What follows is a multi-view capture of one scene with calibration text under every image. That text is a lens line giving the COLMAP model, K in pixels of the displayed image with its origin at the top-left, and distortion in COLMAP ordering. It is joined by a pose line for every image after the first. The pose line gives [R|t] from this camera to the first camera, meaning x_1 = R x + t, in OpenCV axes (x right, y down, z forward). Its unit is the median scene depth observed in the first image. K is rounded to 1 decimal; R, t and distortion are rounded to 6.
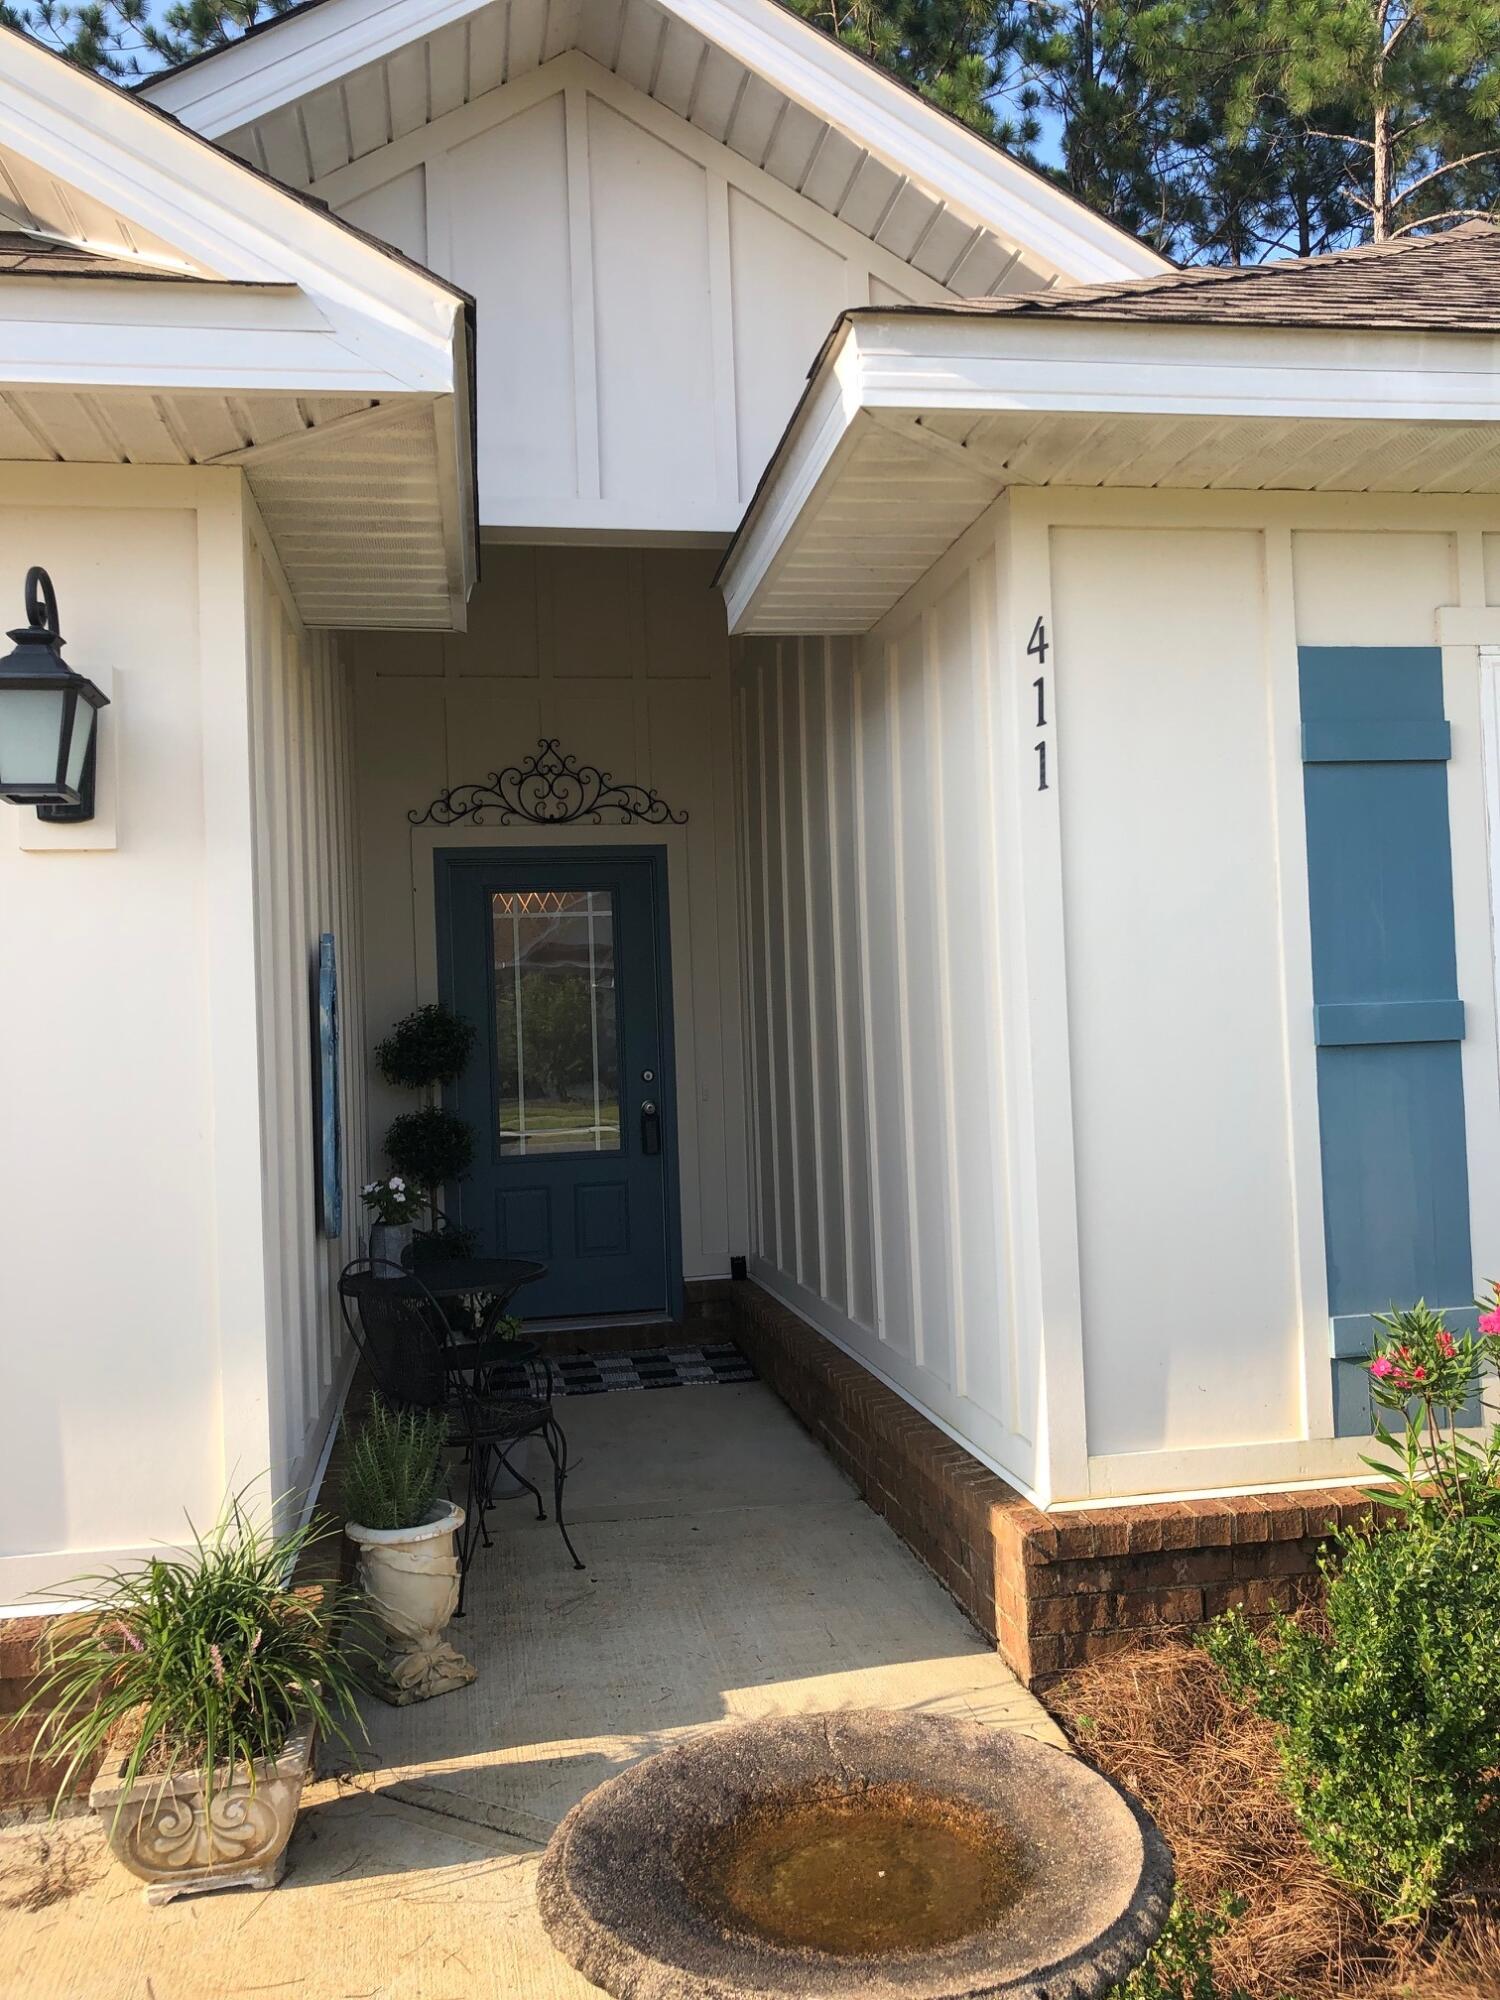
lens RADIAL K [[1629.5, 0, 742.0], [0, 1629.5, 990.3], [0, 0, 1]] dist [0.017161, 0.000575]
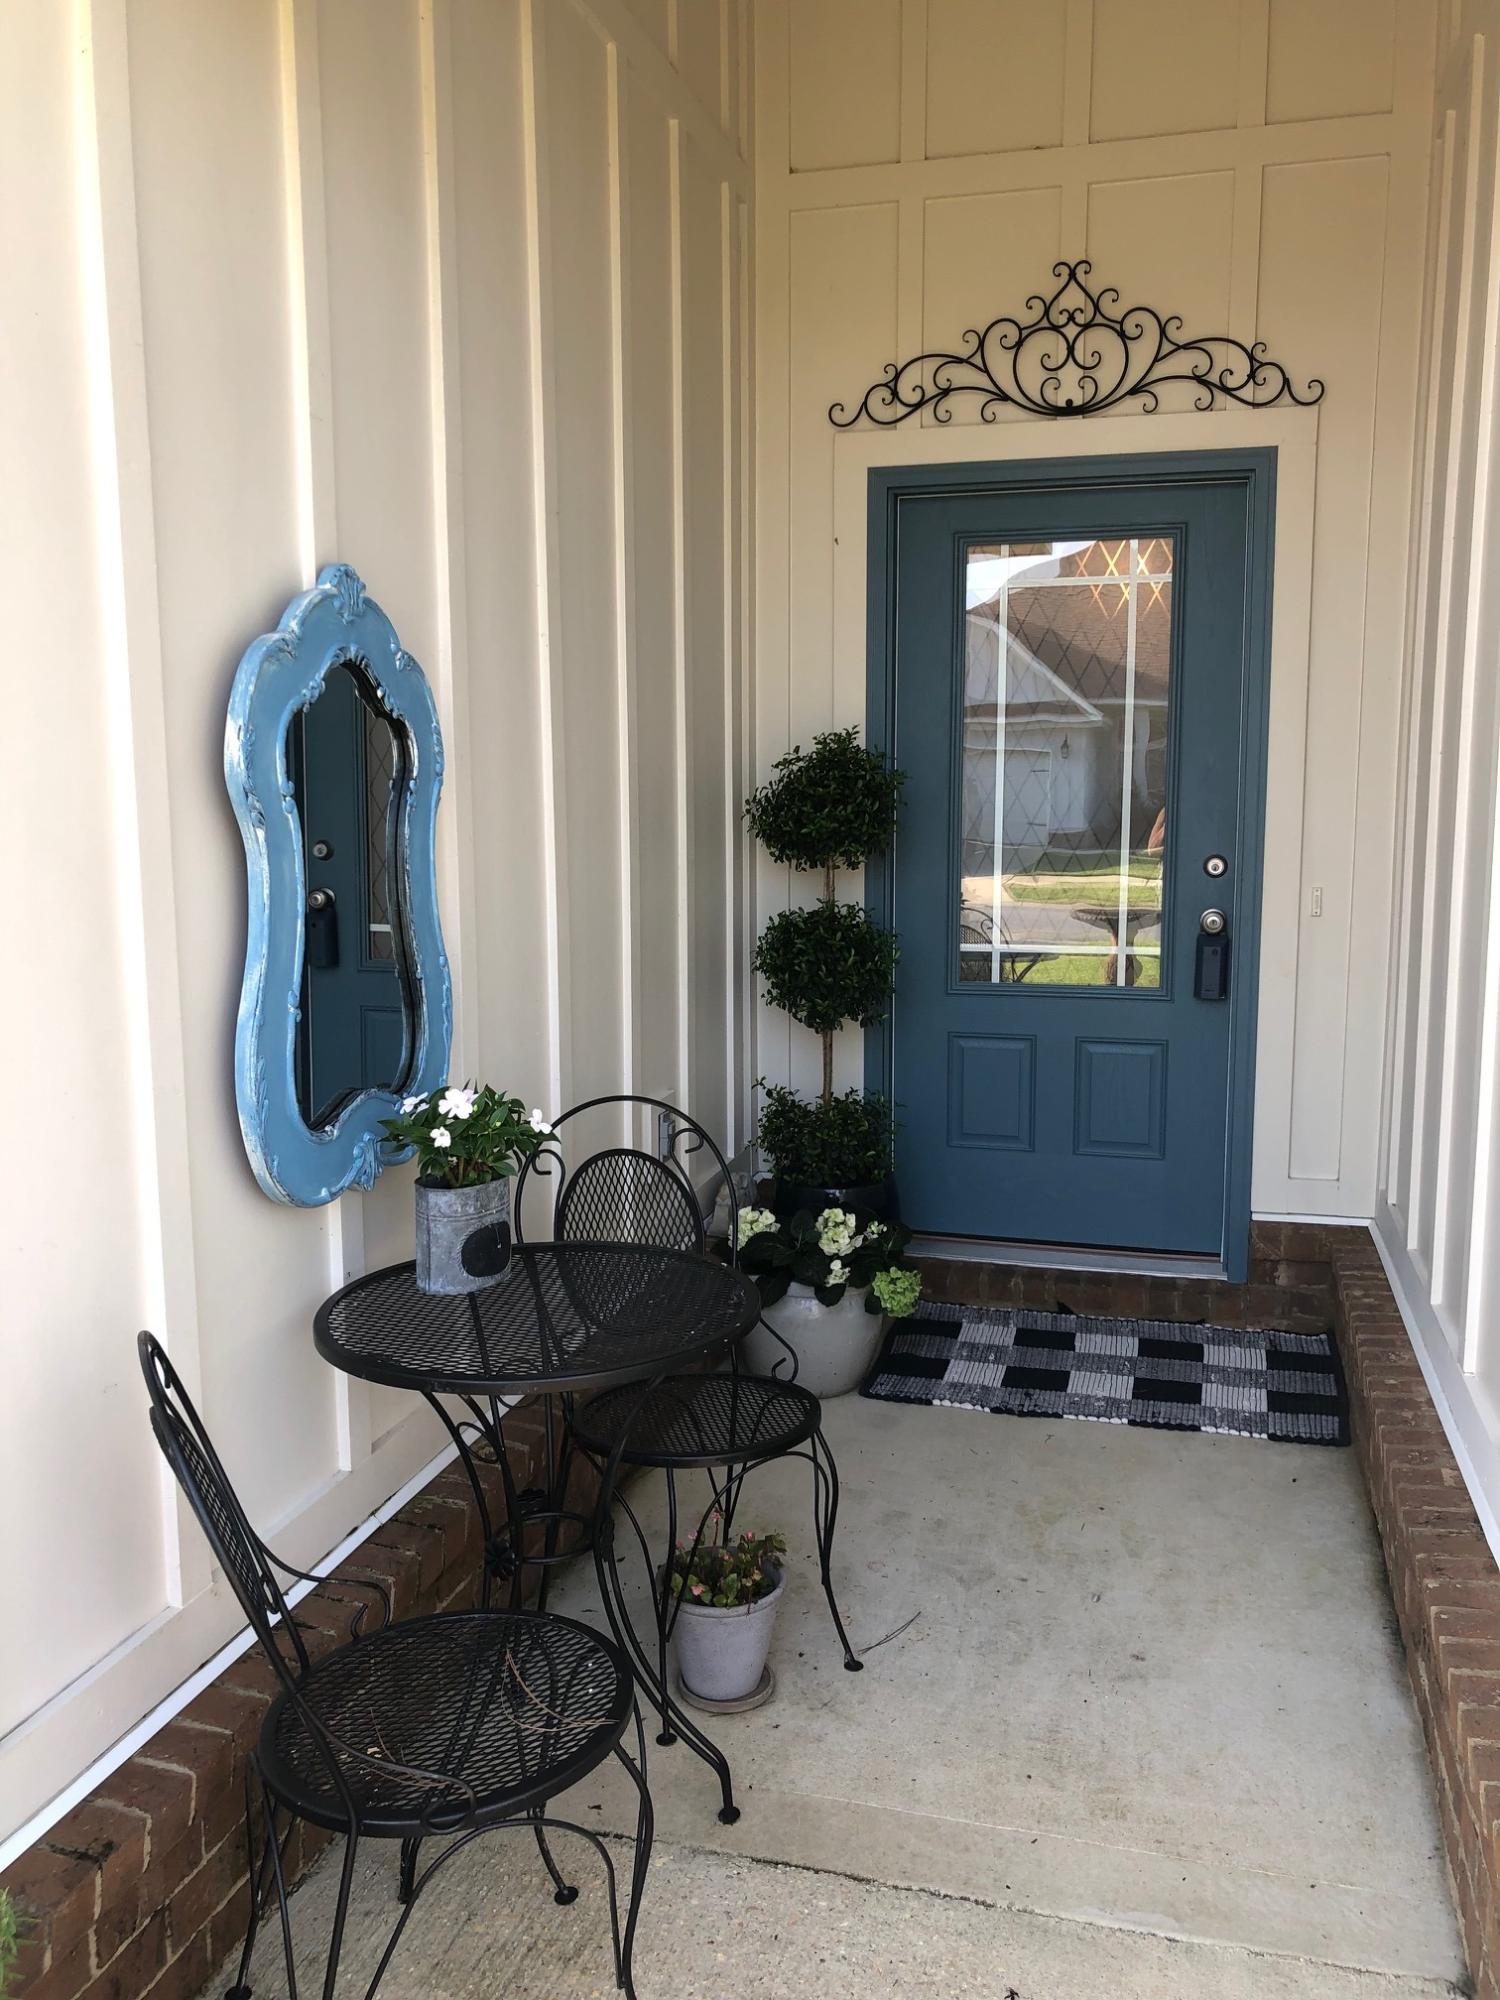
lens RADIAL K [[1629.5, 0, 757.9], [0, 1629.5, 986.5], [0, 0, 1]] dist [0.017161, 0.000575]
pose [[0.904247, 0.091794, -0.417027, 0.041968], [-0.024826, 0.986270, 0.163263, 0.003982], [0.426288, -0.137277, 0.894111, 0.415022]]
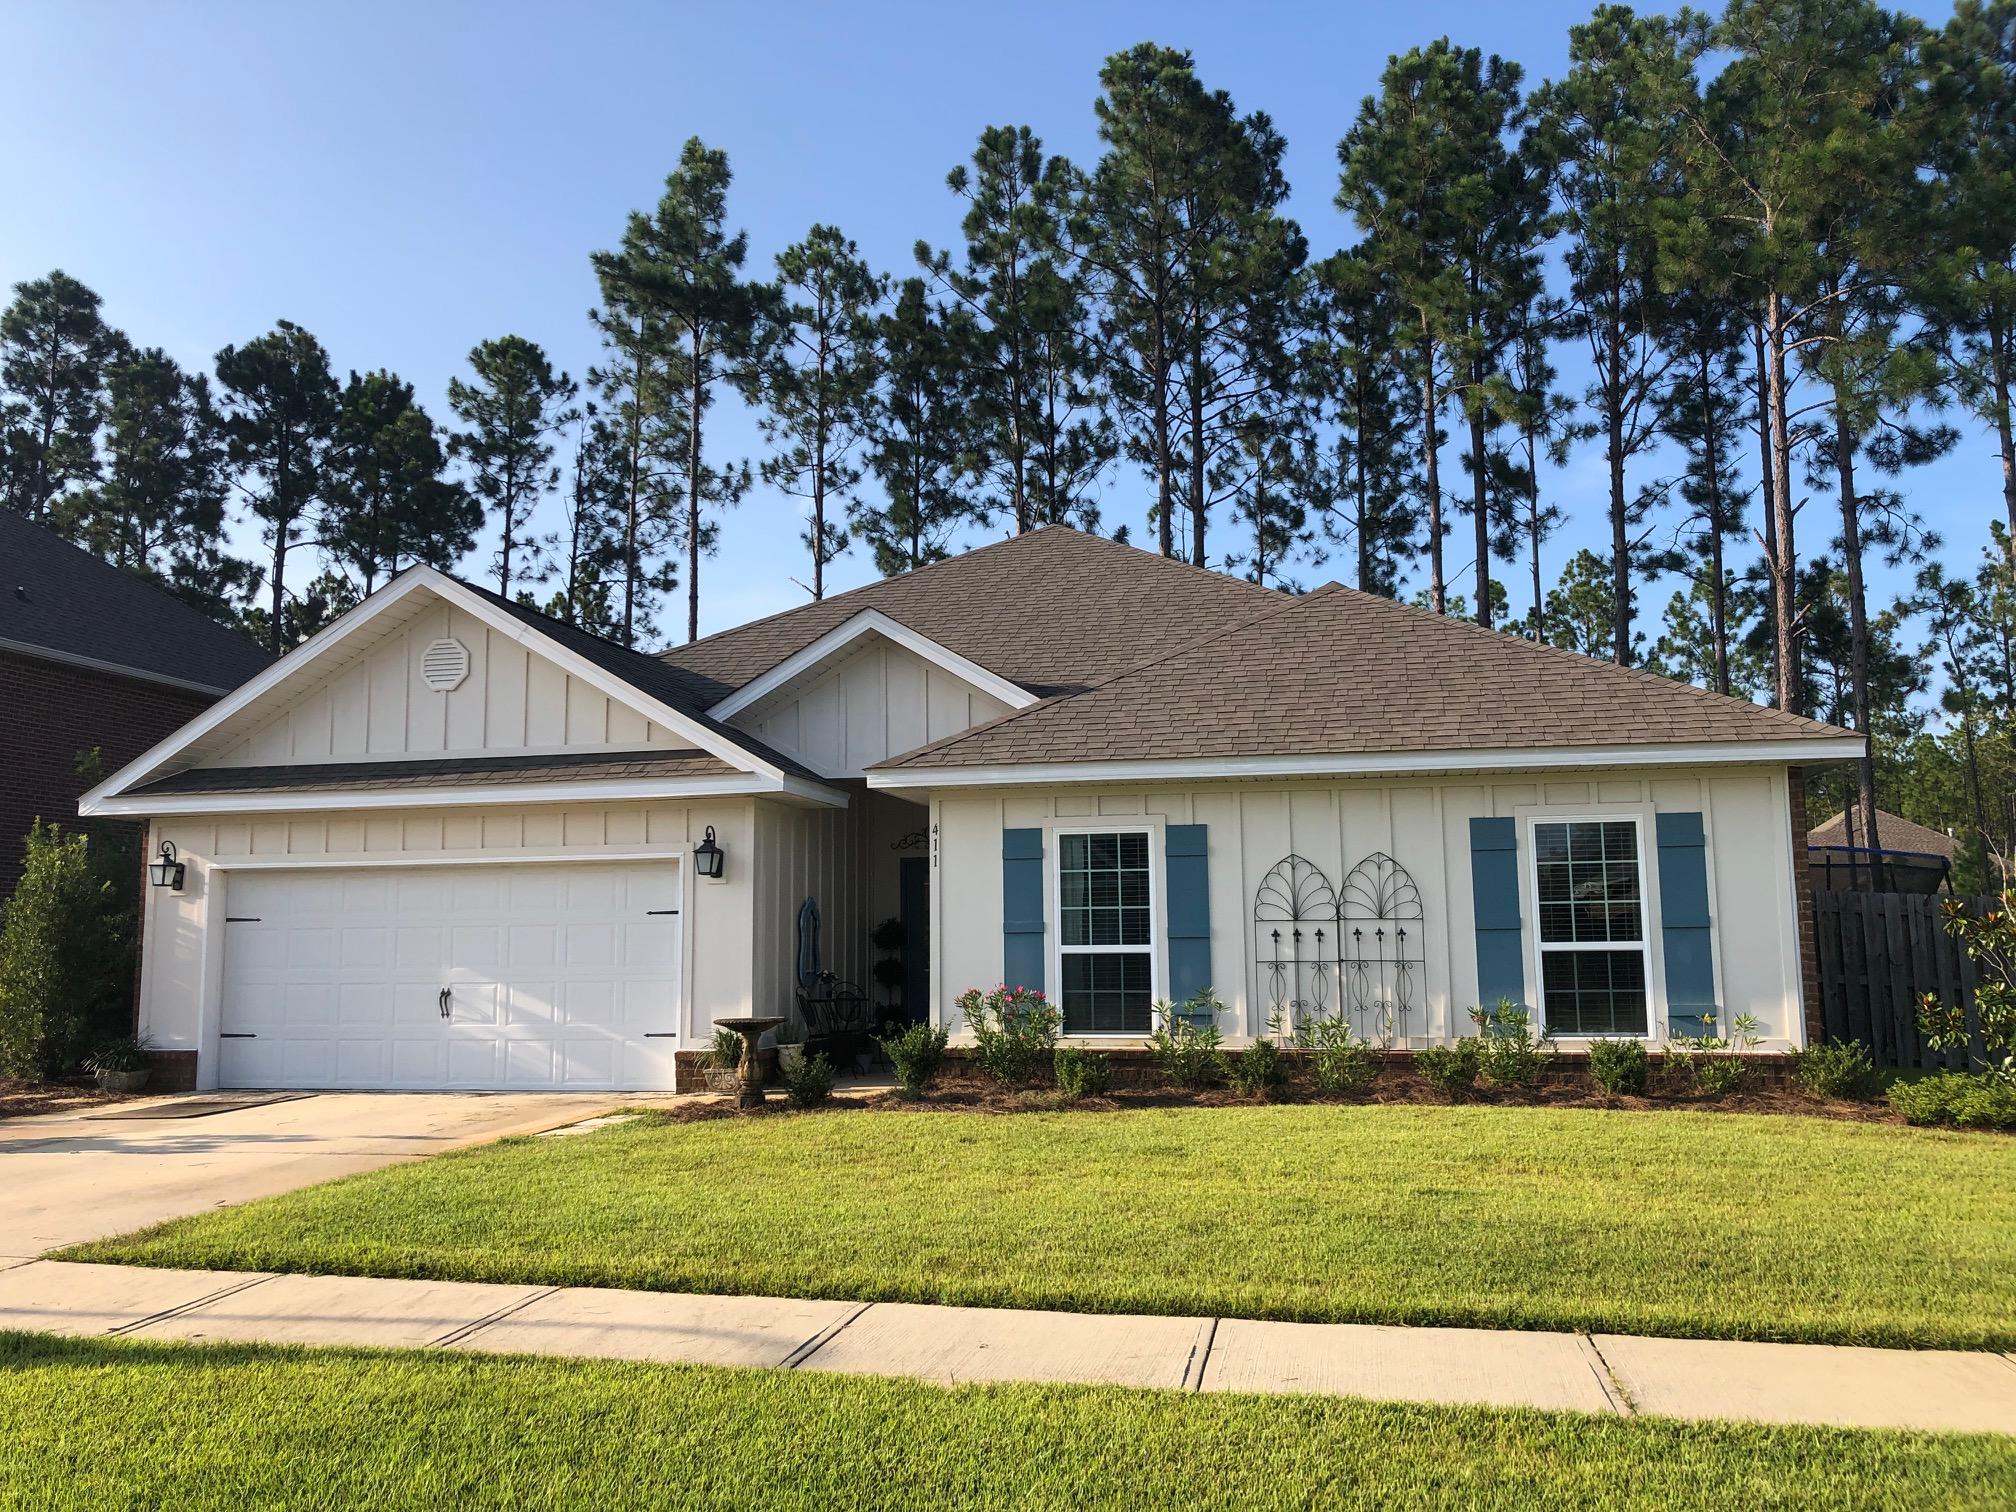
lens RADIAL K [[1642.5, 0, 1017.6], [0, 1642.5, 759.4], [0, 0, 1]] dist [0.017161, 0.000575]
pose [[0.930217, -0.020912, -0.366413, 0.943659], [-0.010231, 0.996510, -0.082848, -0.027899], [0.366867, 0.080816, 0.926756, -1.364347]]
